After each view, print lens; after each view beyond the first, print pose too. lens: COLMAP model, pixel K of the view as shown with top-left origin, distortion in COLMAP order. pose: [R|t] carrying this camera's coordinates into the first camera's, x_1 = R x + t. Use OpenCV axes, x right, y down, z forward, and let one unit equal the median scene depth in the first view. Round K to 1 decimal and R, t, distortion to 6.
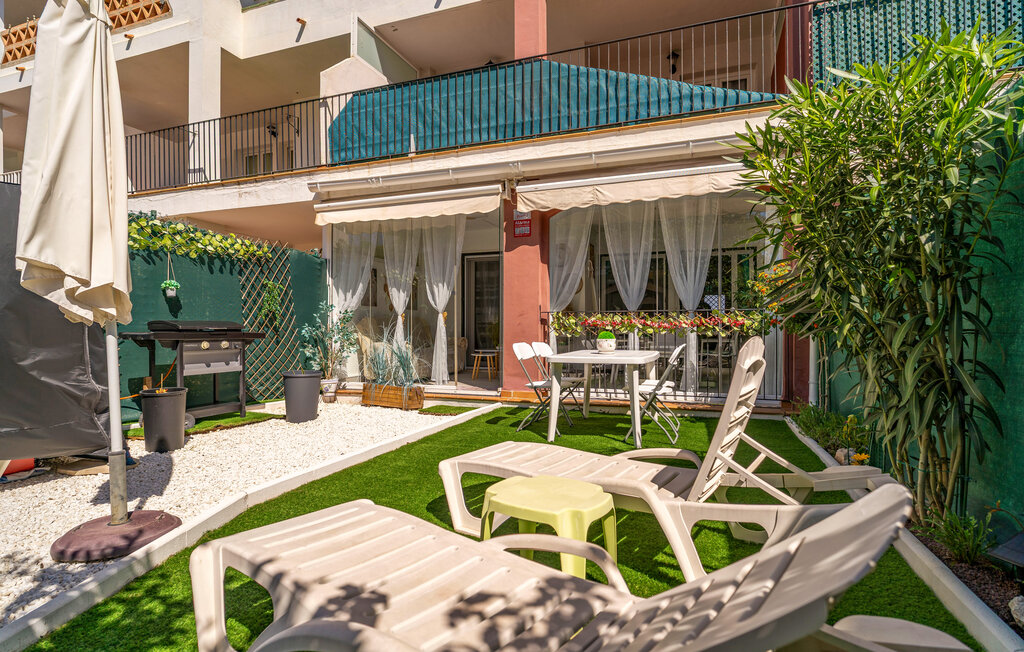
lens RADIAL K [[516.7, 0, 512.0], [0, 516.7, 326.0], [0, 0, 1]] dist [0.001943, 0.000284]
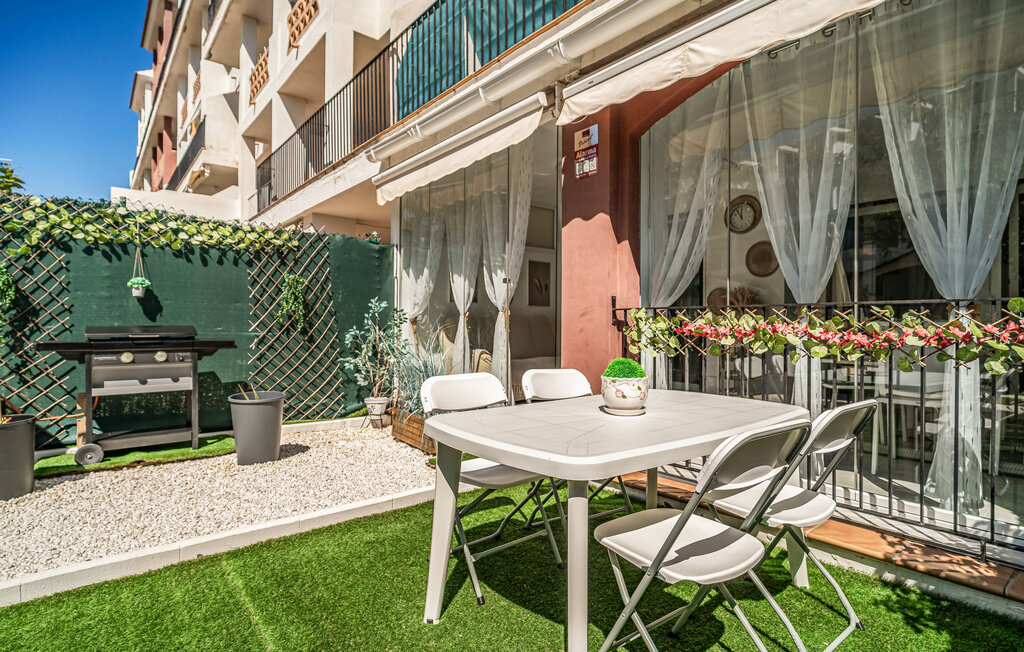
lens RADIAL K [[516.7, 0, 512.0], [0, 516.7, 326.0], [0, 0, 1]] dist [0.001943, 0.000284]
pose [[0.865998, 0.005024, -0.500022, 0.254055], [0.000980, 0.999931, 0.011744, -0.016233], [0.500046, -0.010660, 0.865933, 0.496093]]
